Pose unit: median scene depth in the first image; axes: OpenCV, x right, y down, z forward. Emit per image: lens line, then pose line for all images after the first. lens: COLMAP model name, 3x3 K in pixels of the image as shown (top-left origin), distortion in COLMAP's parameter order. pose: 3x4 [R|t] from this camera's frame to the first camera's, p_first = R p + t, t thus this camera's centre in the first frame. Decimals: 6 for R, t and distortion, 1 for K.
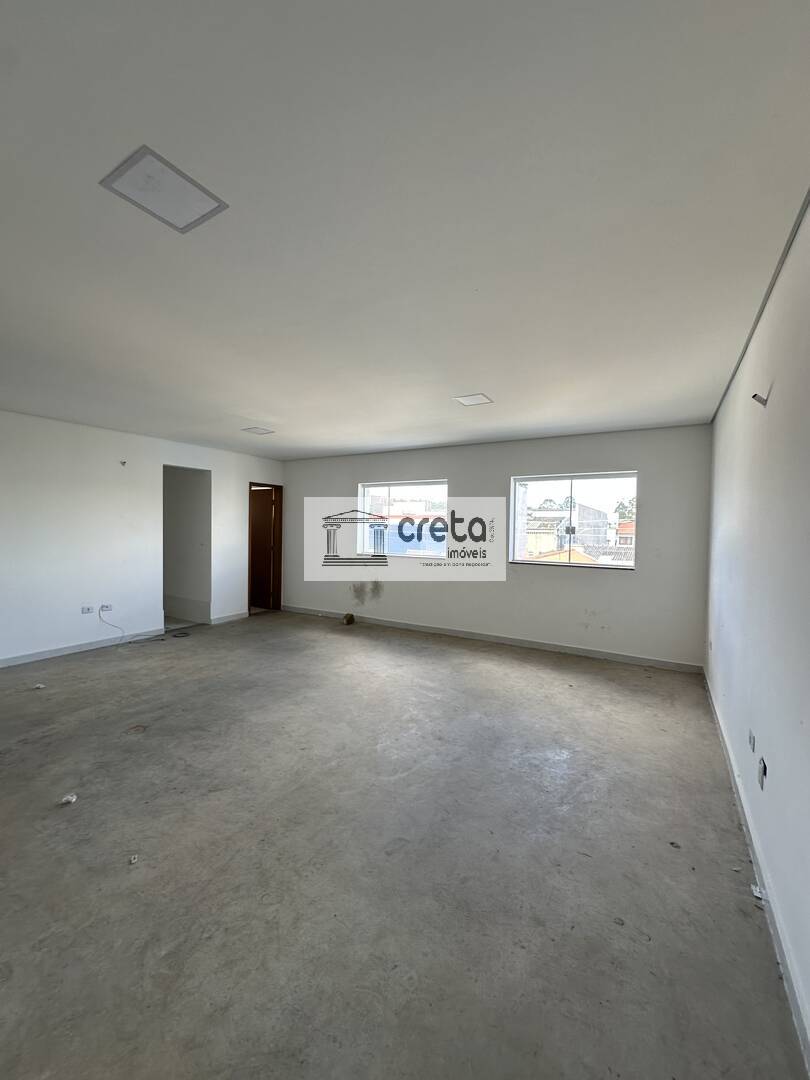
lens RADIAL K [[429.1, 0, 405.8], [0, 429.1, 540.1], [0, 0, 1]] dist [-0.002453, 0.000039]
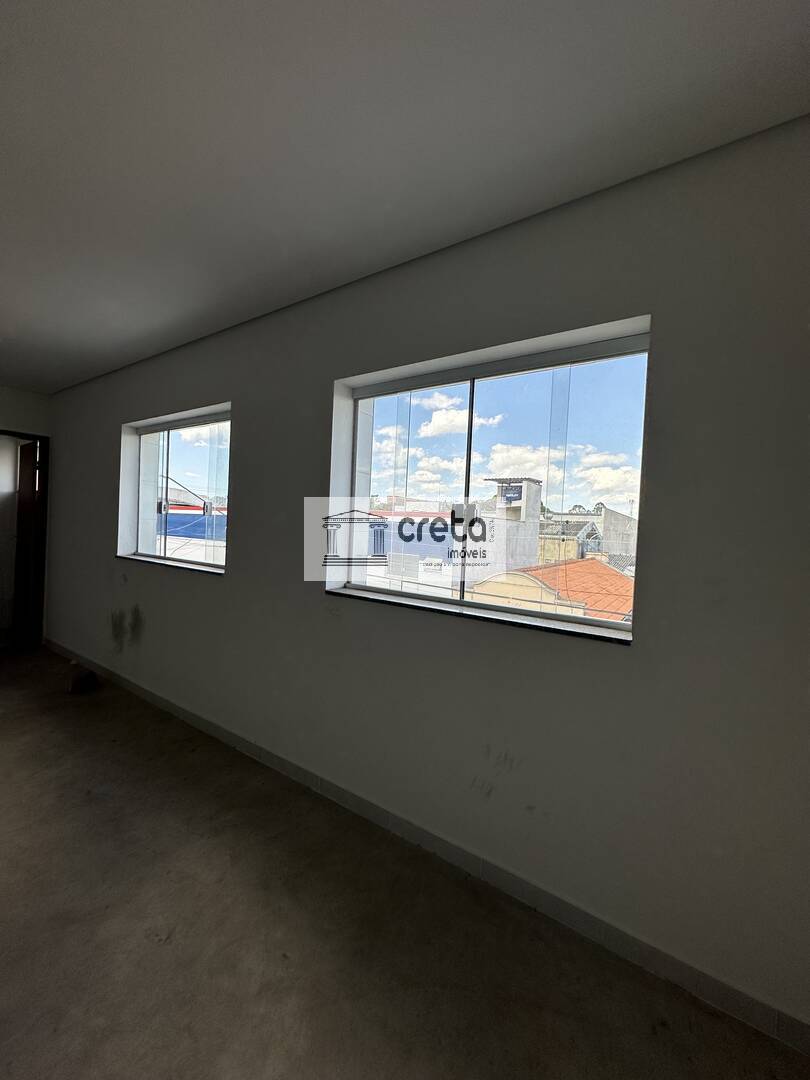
lens RADIAL K [[429.1, 0, 405.8], [0, 429.1, 540.1], [0, 0, 1]] dist [-0.002453, 0.000039]
pose [[0.997408, 0.034041, -0.063395, 0.442975], [-0.034420, 0.999395, -0.004909, 0.004201], [0.063189, 0.007079, 0.997976, 0.780525]]
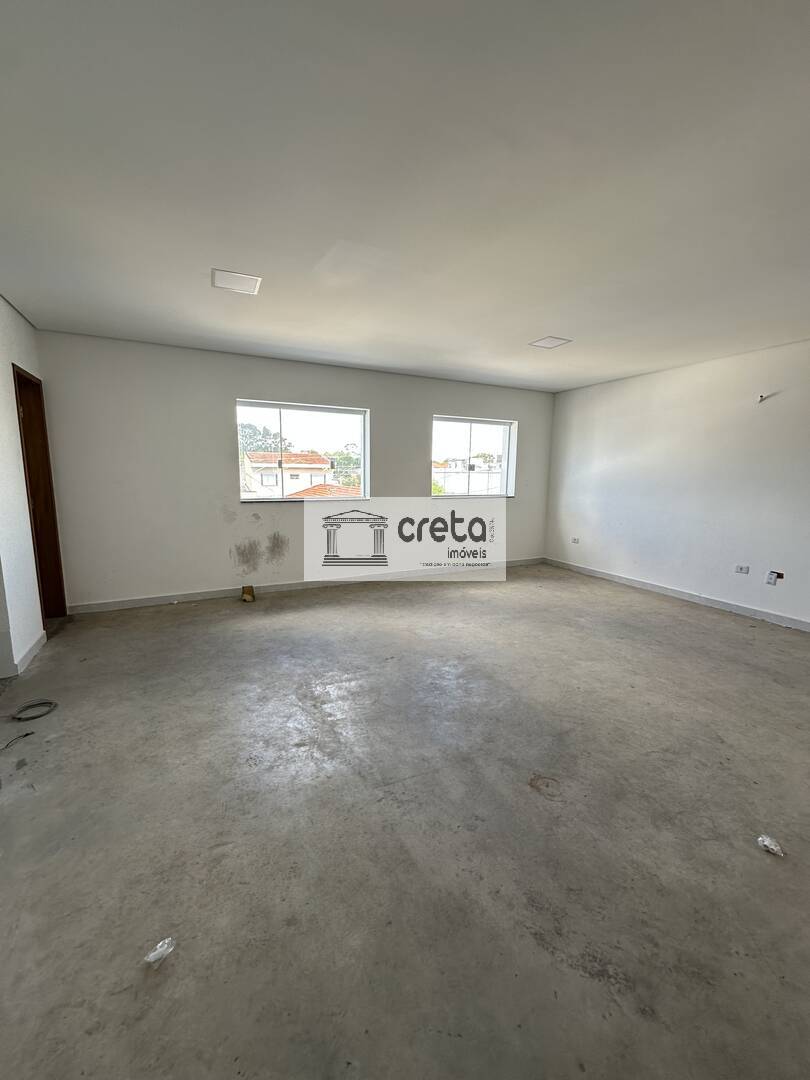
lens RADIAL K [[429.1, 0, 405.8], [0, 429.1, 540.1], [0, 0, 1]] dist [-0.002453, 0.000039]
pose [[0.546599, -0.139598, 0.825676, -0.880263], [0.022361, 0.988088, 0.152254, -0.011426], [-0.837096, -0.064759, 0.543210, 0.619209]]
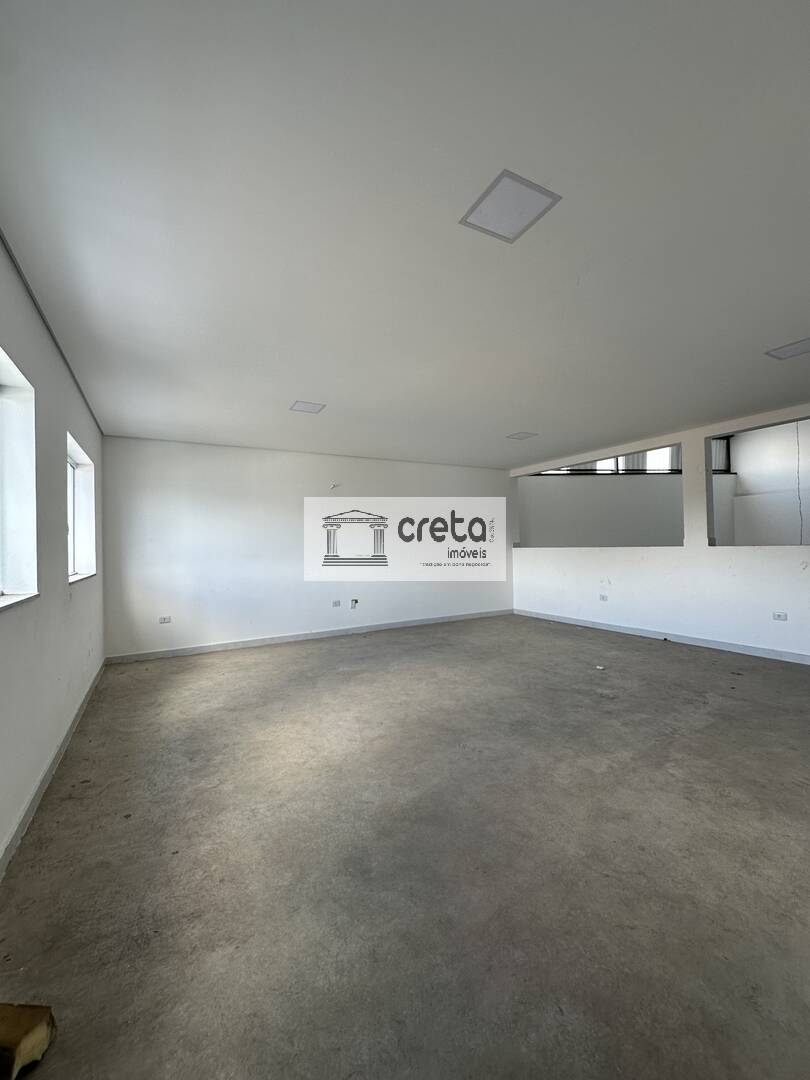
lens RADIAL K [[429.1, 0, 405.8], [0, 429.1, 540.1], [0, 0, 1]] dist [-0.002453, 0.000039]
pose [[-0.862944, 0.009183, 0.505216, -0.540257], [0.023279, 0.999496, 0.021595, -0.008297], [-0.504763, 0.030397, -0.862722, 1.634415]]
